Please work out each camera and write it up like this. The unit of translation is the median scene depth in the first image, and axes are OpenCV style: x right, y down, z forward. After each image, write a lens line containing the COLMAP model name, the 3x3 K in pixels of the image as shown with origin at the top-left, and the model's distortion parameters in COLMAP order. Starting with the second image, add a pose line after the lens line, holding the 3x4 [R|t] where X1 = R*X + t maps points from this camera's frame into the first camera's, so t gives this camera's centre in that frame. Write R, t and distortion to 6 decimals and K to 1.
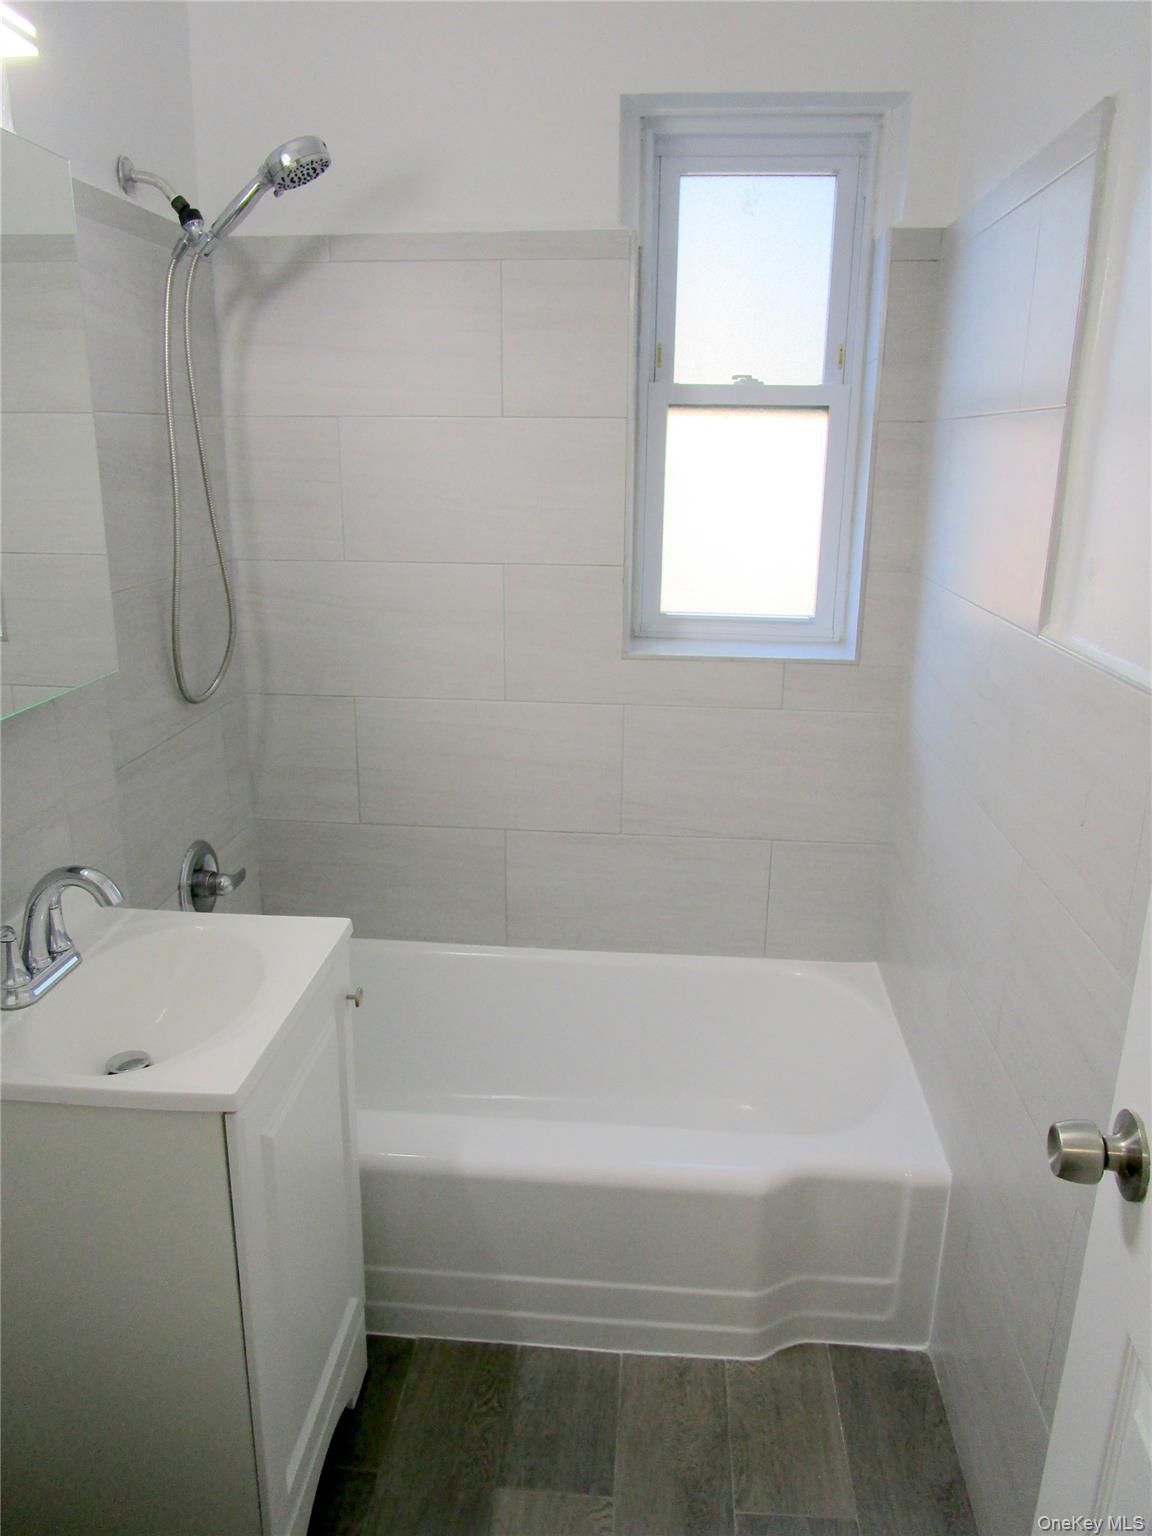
lens RADIAL K [[1094.3, 0, 573.4], [0, 1094.3, 765.7], [0, 0, 1]] dist [-0.024452, 0.003425]
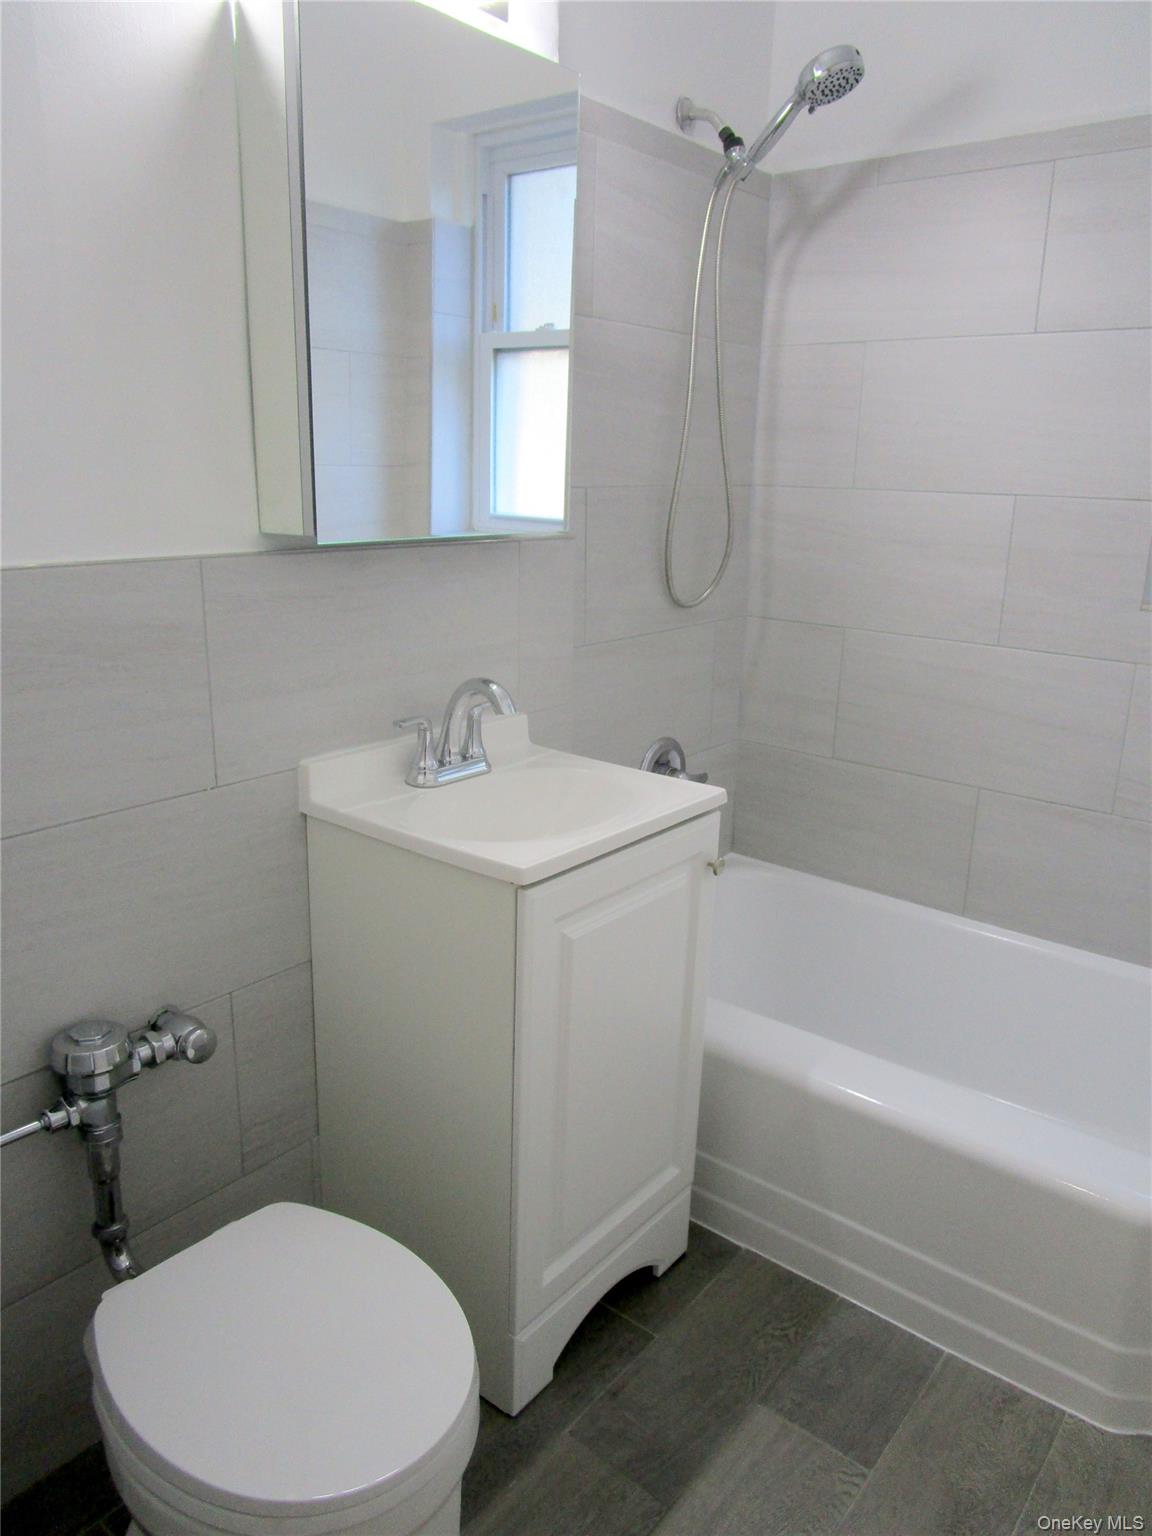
lens RADIAL K [[1094.3, 0, 573.4], [0, 1094.3, 765.7], [0, 0, 1]] dist [-0.024452, 0.003425]
pose [[0.826034, 0.161859, -0.539879, 0.198049], [-0.176885, 0.983930, 0.024348, 0.103139], [0.535144, 0.075384, 0.841390, 0.053767]]
